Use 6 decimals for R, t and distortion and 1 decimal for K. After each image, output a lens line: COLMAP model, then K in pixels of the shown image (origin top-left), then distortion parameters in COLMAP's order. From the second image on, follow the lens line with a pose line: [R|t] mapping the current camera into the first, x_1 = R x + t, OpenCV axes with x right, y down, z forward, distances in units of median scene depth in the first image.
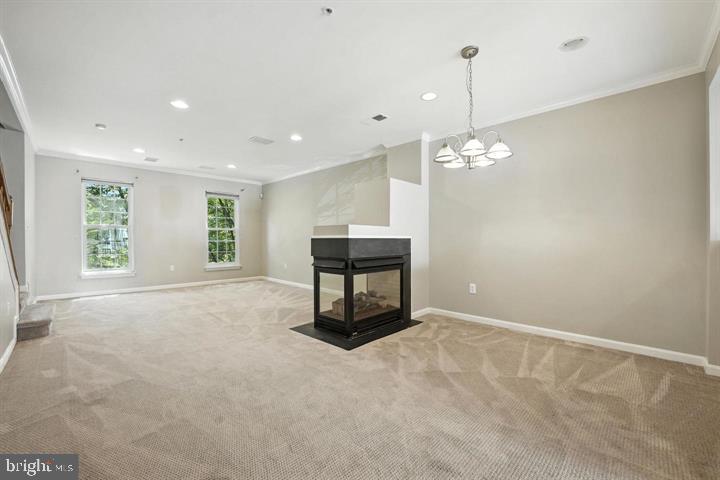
lens RADIAL K [[320.5, 0, 374.3], [0, 320.5, 241.7], [0, 0, 1]] dist [-0.023016, 0.000015]
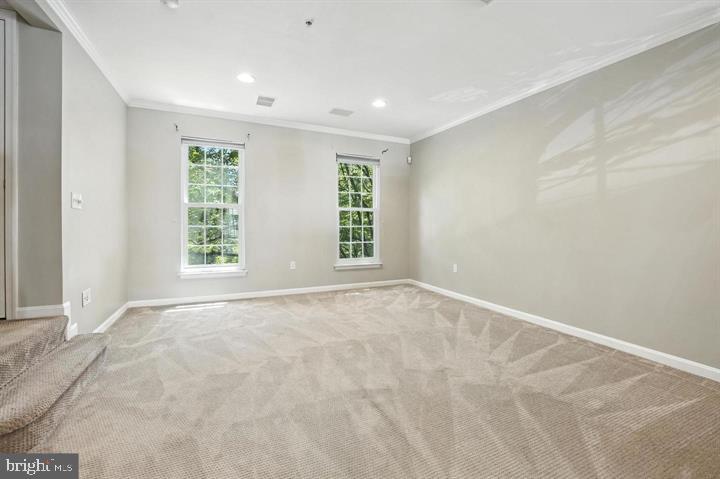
lens RADIAL K [[313.1, 0, 359.9], [0, 313.1, 236.6], [0, 0, 1]] dist [-0.043316, -0.000930]
pose [[0.934274, 0.017814, -0.356109, -0.264077], [-0.007569, 0.999517, 0.030143, -0.001355], [0.356474, -0.025467, 0.933958, 0.425538]]
